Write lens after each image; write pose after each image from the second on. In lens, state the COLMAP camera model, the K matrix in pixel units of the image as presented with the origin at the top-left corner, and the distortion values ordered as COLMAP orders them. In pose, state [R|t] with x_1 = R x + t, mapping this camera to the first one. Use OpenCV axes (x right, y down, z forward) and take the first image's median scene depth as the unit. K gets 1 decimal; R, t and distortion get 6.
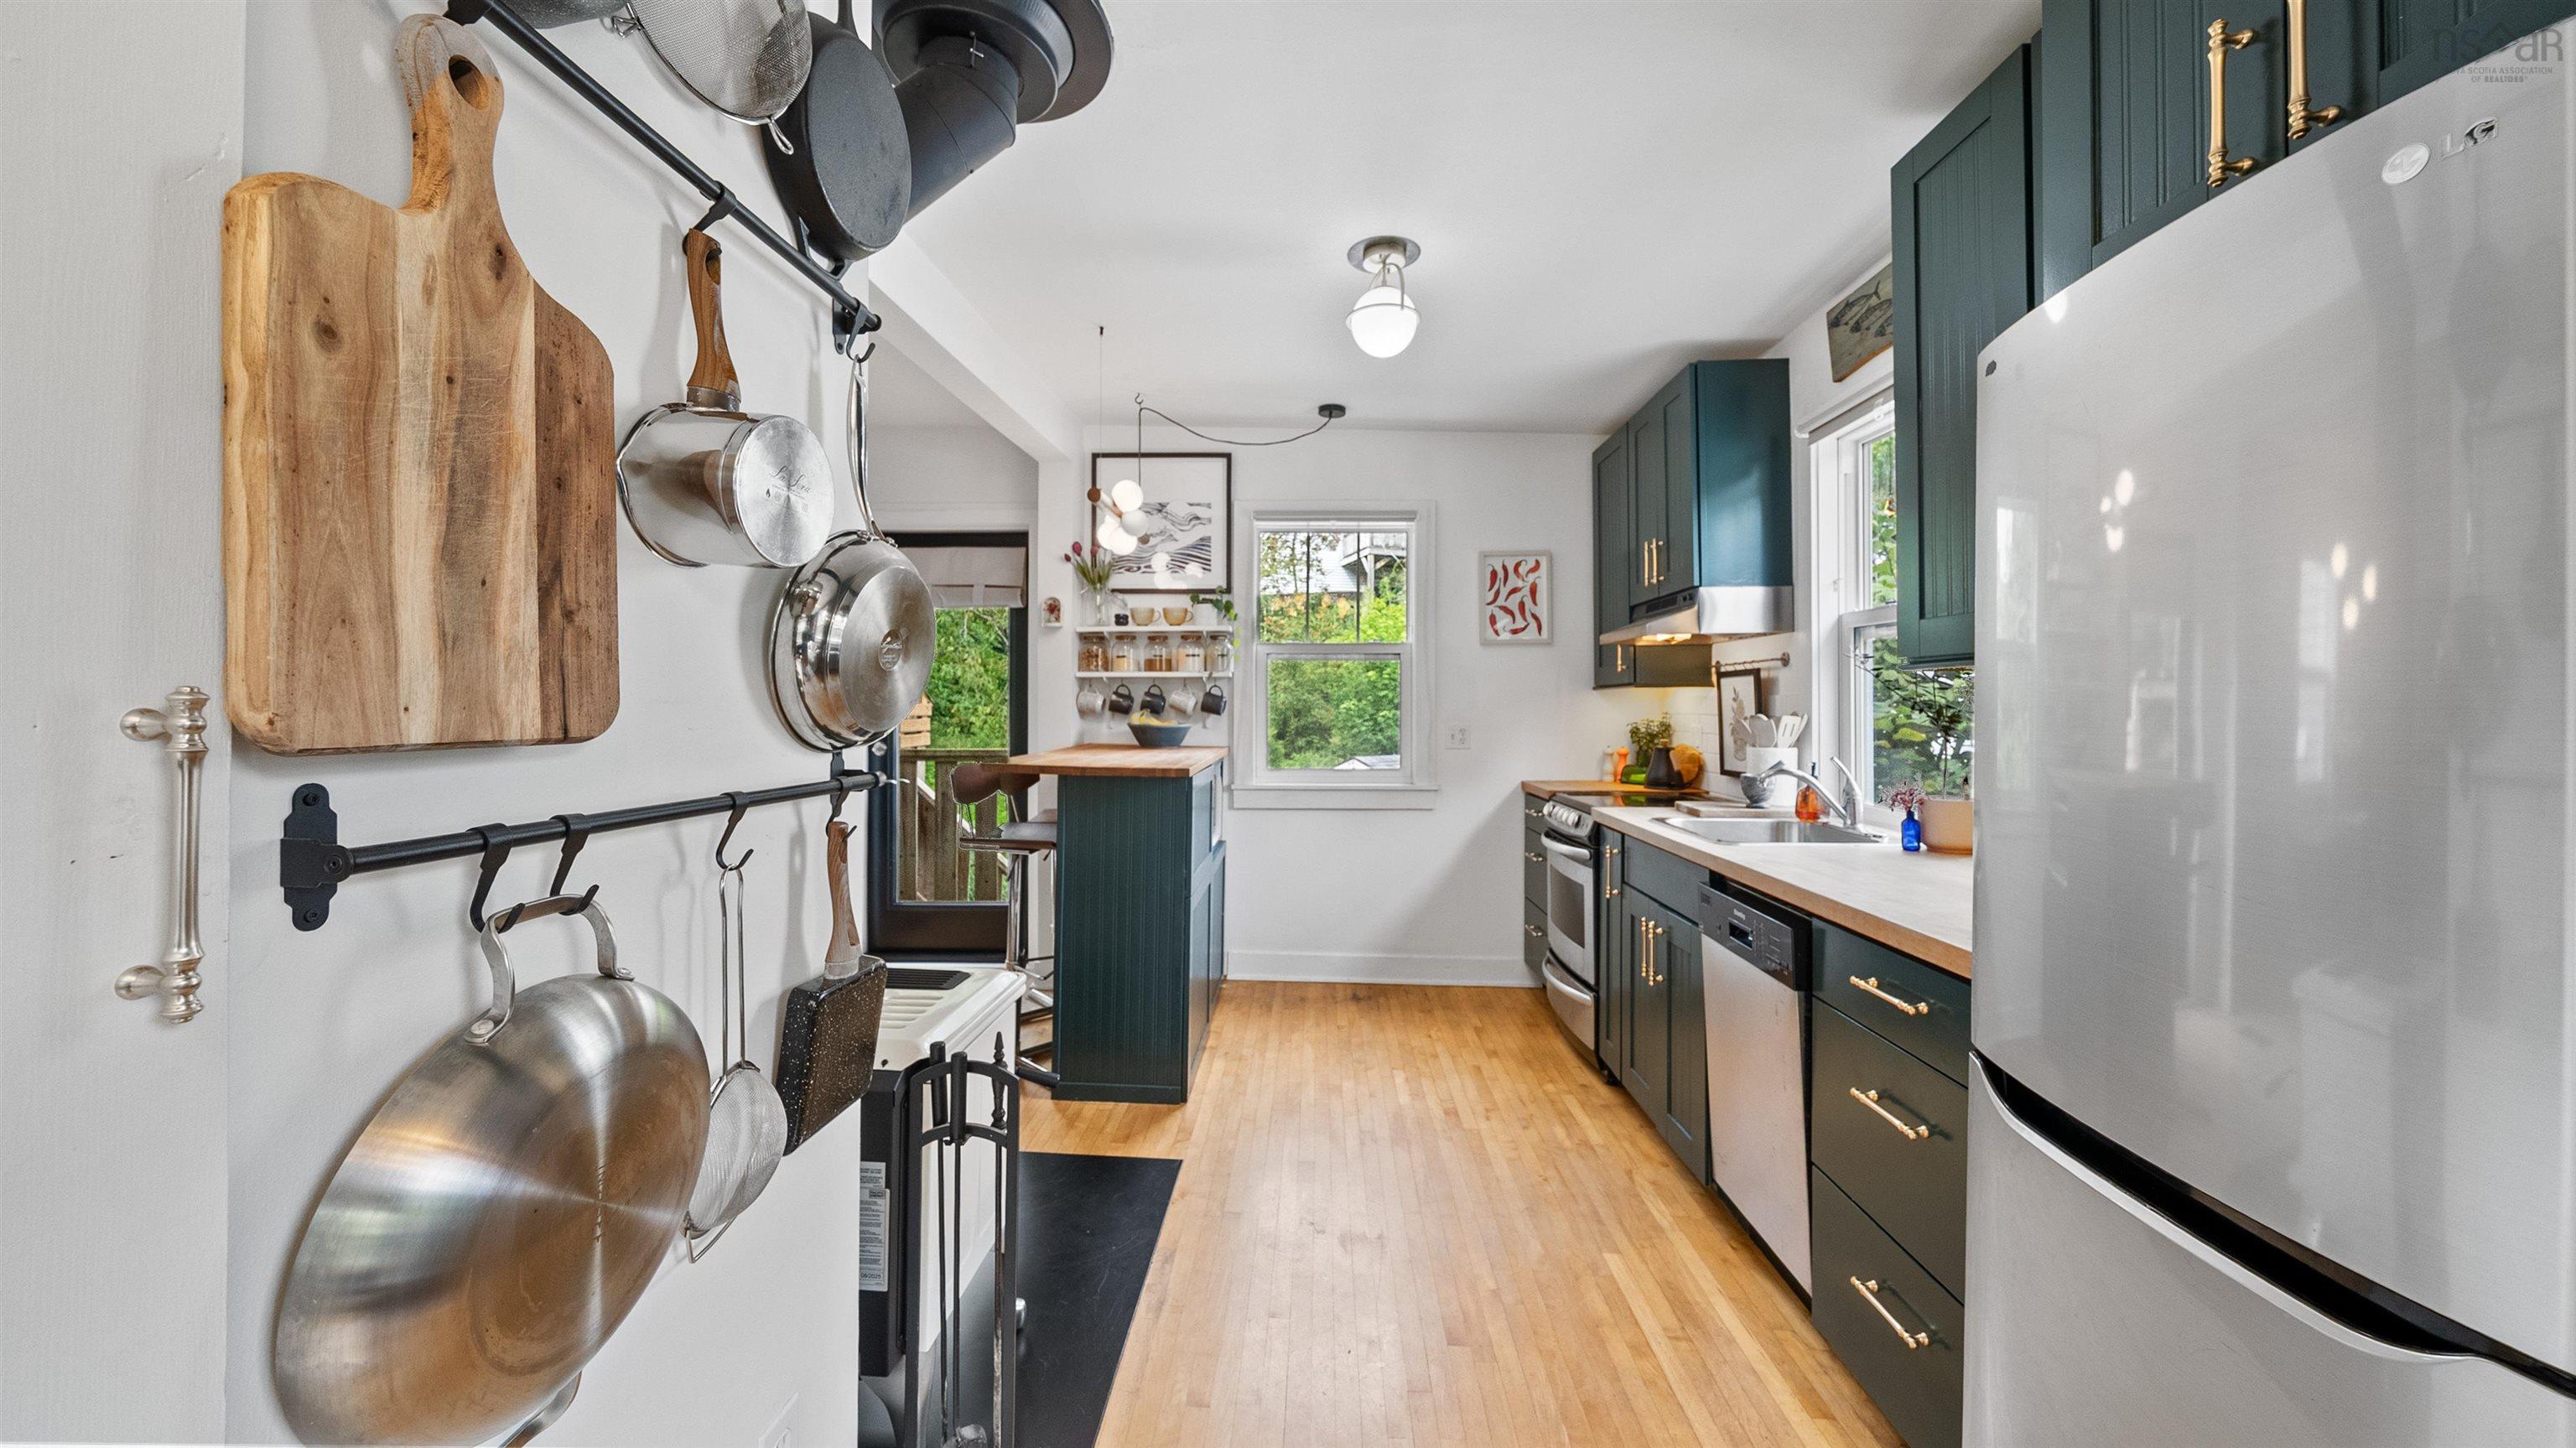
lens RADIAL K [[866.0, 0, 1288.0], [0, 866.0, 724.0], [0, 0, 1]] dist [0.000396, -0.000012]
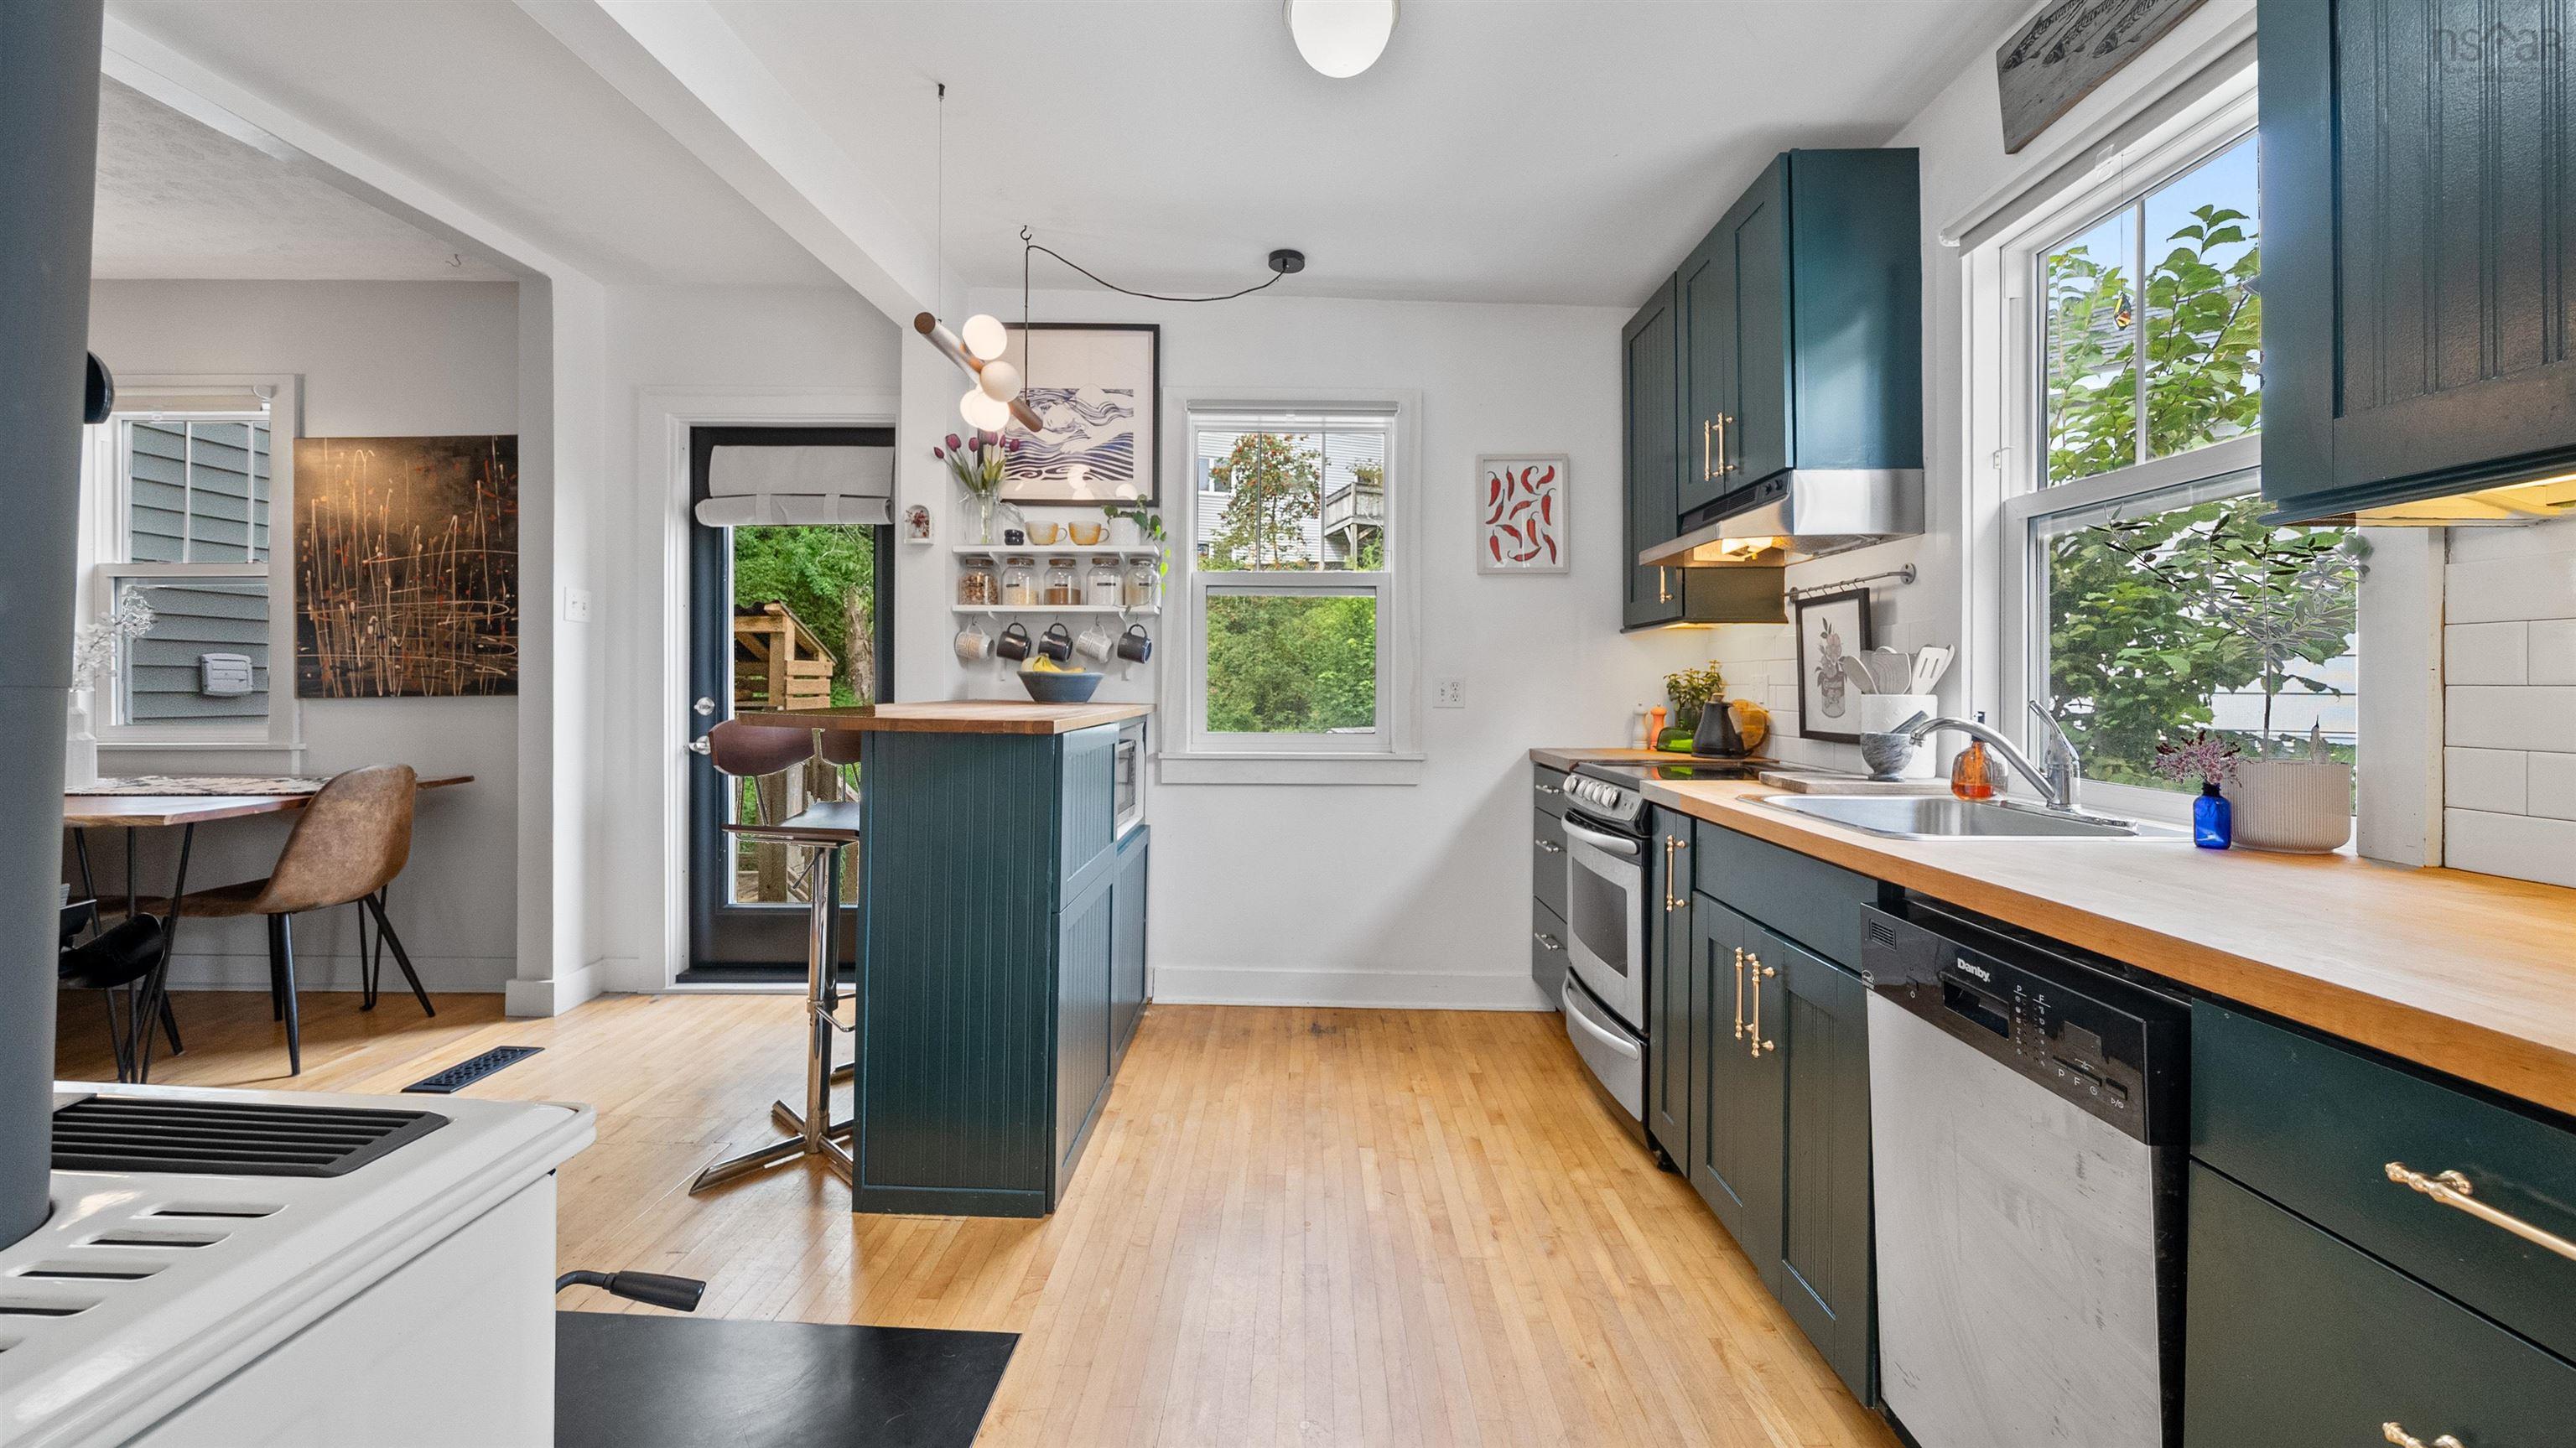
lens RADIAL K [[897.5, 0, 1286.6], [0, 897.5, 700.8], [0, 0, 1]] dist [-0.001738, -0.000136]
pose [[0.999777, 0.002983, 0.020909, 0.041326], [-0.003020, 0.999994, 0.001719, 0.027615], [-0.020904, -0.001782, 0.999780, 0.244795]]
